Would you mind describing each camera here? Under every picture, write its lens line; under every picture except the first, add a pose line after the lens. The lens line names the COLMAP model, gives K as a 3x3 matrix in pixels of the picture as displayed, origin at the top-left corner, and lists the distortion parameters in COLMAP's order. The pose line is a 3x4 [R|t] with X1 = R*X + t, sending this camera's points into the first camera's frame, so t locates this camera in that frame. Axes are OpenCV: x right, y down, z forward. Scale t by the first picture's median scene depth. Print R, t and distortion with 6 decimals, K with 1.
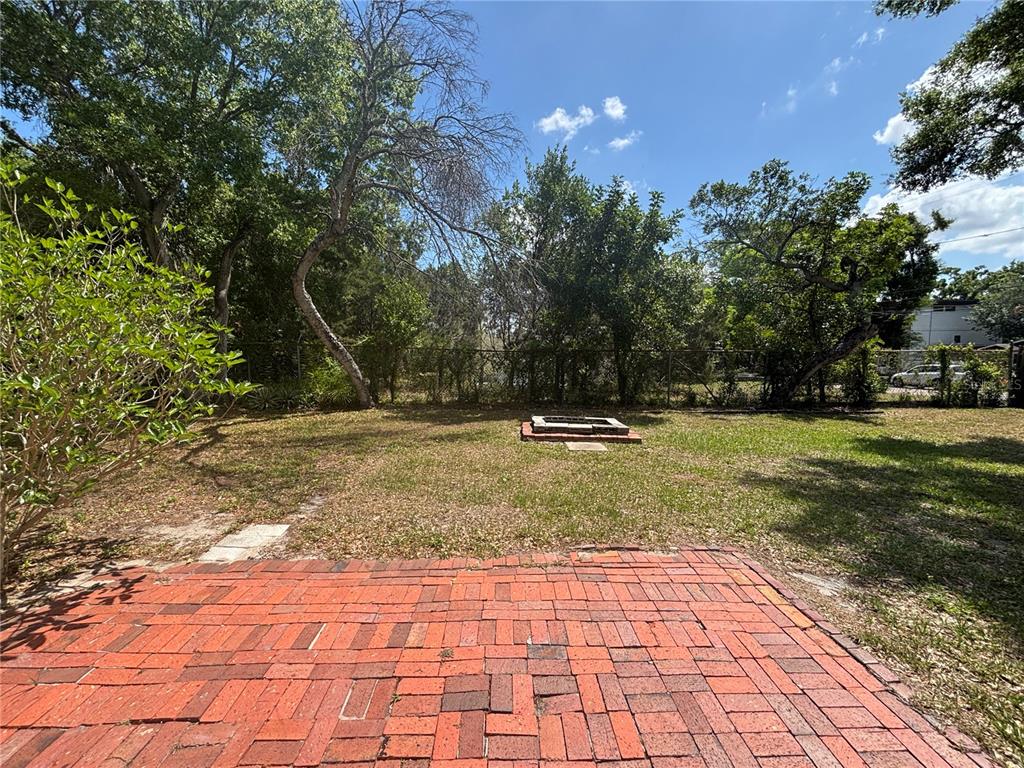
lens RADIAL K [[416.8, 0, 512.7], [0, 416.8, 387.8], [0, 0, 1]] dist [-0.002076, 0.001369]
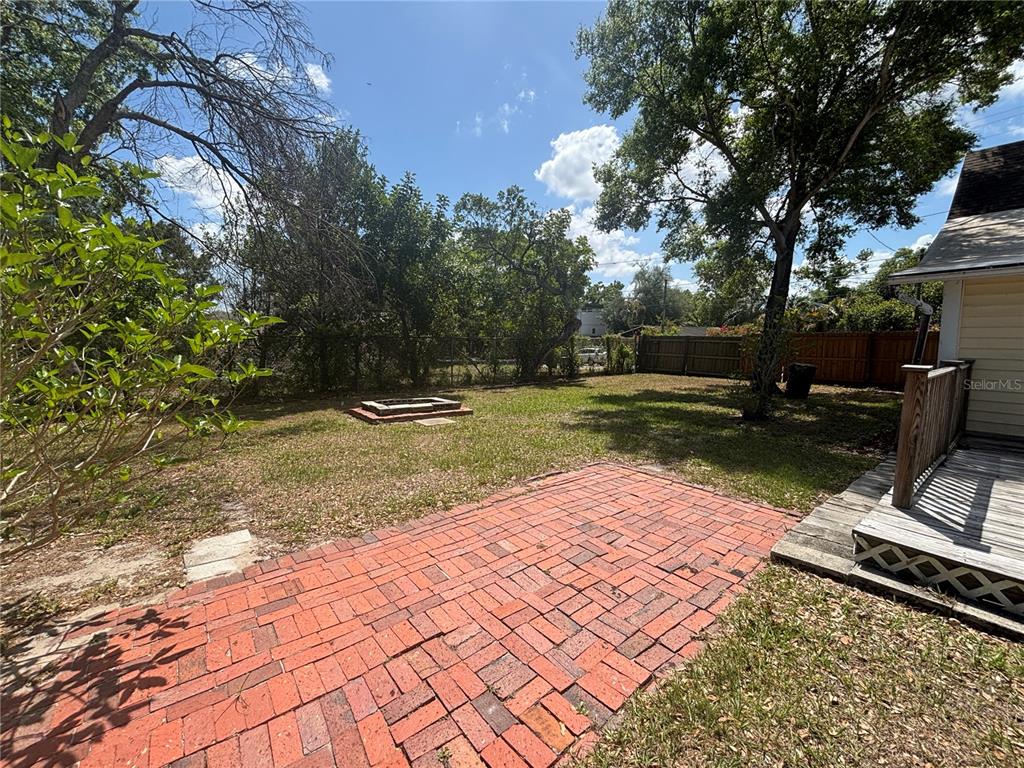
lens RADIAL K [[416.8, 0, 516.4], [0, 416.8, 383.5], [0, 0, 1]] dist [-0.002076, 0.001369]
pose [[0.798289, -0.063574, 0.598910, -0.390806], [0.053976, 0.997964, 0.033988, 0.016276], [-0.599851, 0.005195, 0.800095, -0.026804]]
